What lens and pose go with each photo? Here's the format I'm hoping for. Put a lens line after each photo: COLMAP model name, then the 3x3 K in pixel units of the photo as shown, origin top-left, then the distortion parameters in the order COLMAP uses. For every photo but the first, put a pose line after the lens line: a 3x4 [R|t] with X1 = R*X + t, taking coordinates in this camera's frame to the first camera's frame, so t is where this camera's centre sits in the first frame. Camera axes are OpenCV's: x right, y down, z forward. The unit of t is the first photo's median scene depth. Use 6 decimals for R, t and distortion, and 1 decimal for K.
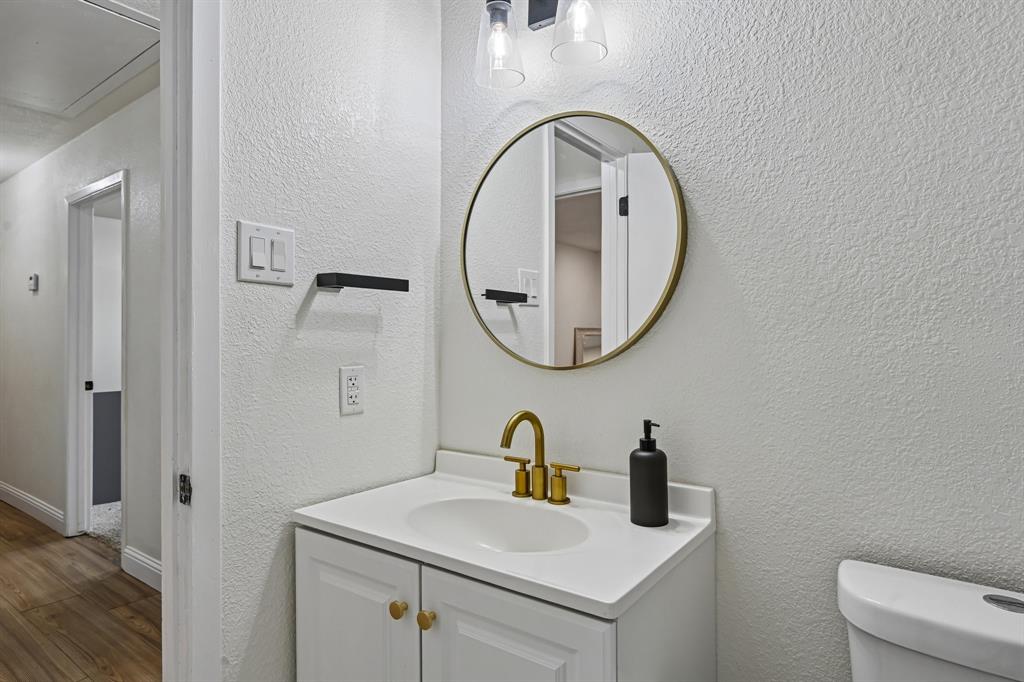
lens RADIAL K [[581.4, 0, 510.9], [0, 581.4, 341.6], [0, 0, 1]] dist [-0.023682, -0.002420]
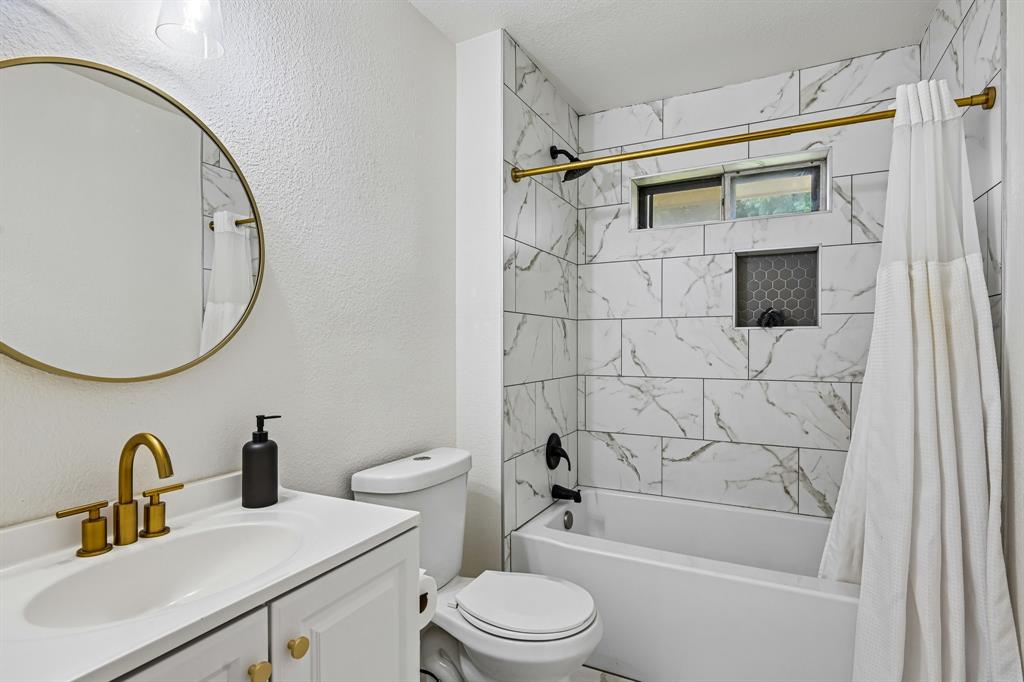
lens RADIAL K [[521.5, 0, 512.4], [0, 521.5, 341.8], [0, 0, 1]] dist [-0.001014, -0.000200]
pose [[-0.169560, 0.006363, 0.985499, -0.745629], [0.011208, 0.999927, -0.004528, -0.000236], [-0.985456, 0.010277, -0.169619, 0.580998]]
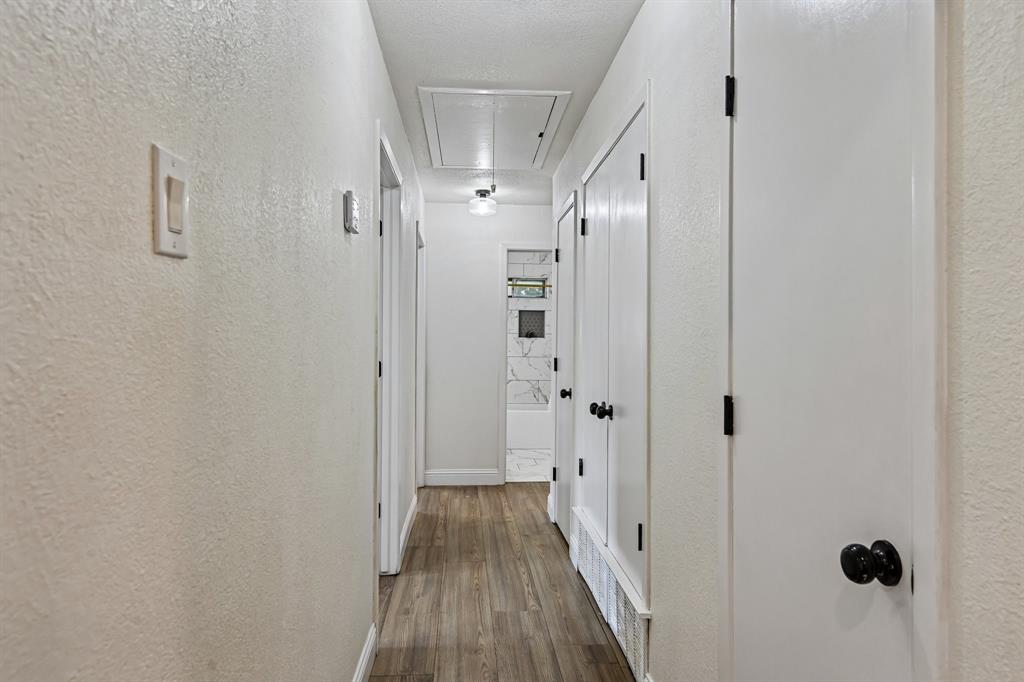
lens RADIAL K [[648.9, 0, 511.5], [0, 648.9, 340.5], [0, 0, 1]] dist [-0.000003, -0.000026]
pose [[-0.642874, -0.002101, 0.765969, -3.695470], [0.003790, 0.999975, 0.005925, -0.060080], [-0.765962, 0.006712, -0.642851, 3.454286]]
